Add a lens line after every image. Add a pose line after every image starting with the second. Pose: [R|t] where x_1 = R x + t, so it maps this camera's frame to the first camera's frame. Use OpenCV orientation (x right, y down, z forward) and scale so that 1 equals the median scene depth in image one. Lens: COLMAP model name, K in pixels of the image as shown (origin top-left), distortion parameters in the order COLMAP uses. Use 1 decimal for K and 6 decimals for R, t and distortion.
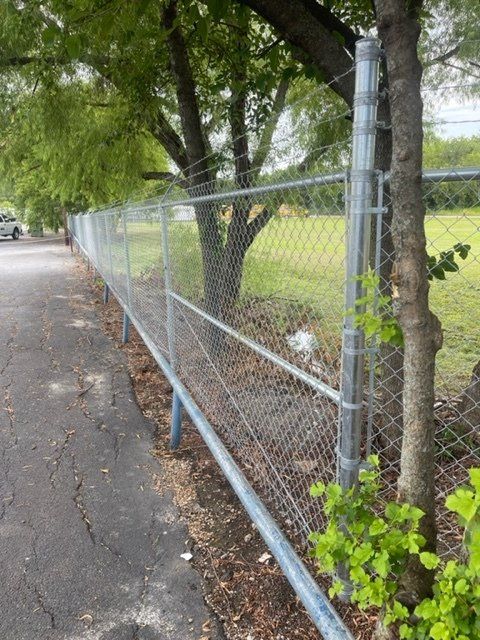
lens RADIAL K [[508.5, 0, 240.2], [0, 508.5, 321.8], [0, 0, 1]] dist [0.031869, -0.001810]
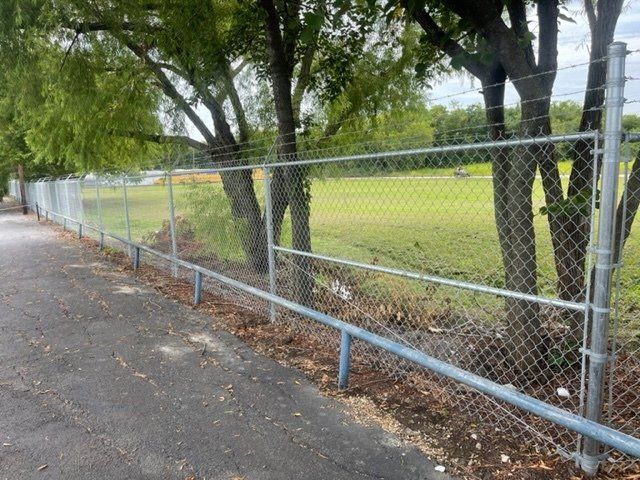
lens RADIAL K [[508.5, 0, 318.9], [0, 508.5, 236.5], [0, 0, 1]] dist [0.031869, -0.001810]
pose [[0.963074, -0.046020, 0.265275, -0.190836], [0.070782, 0.993902, -0.084549, 0.008853], [-0.259766, 0.100204, 0.960459, -0.017843]]
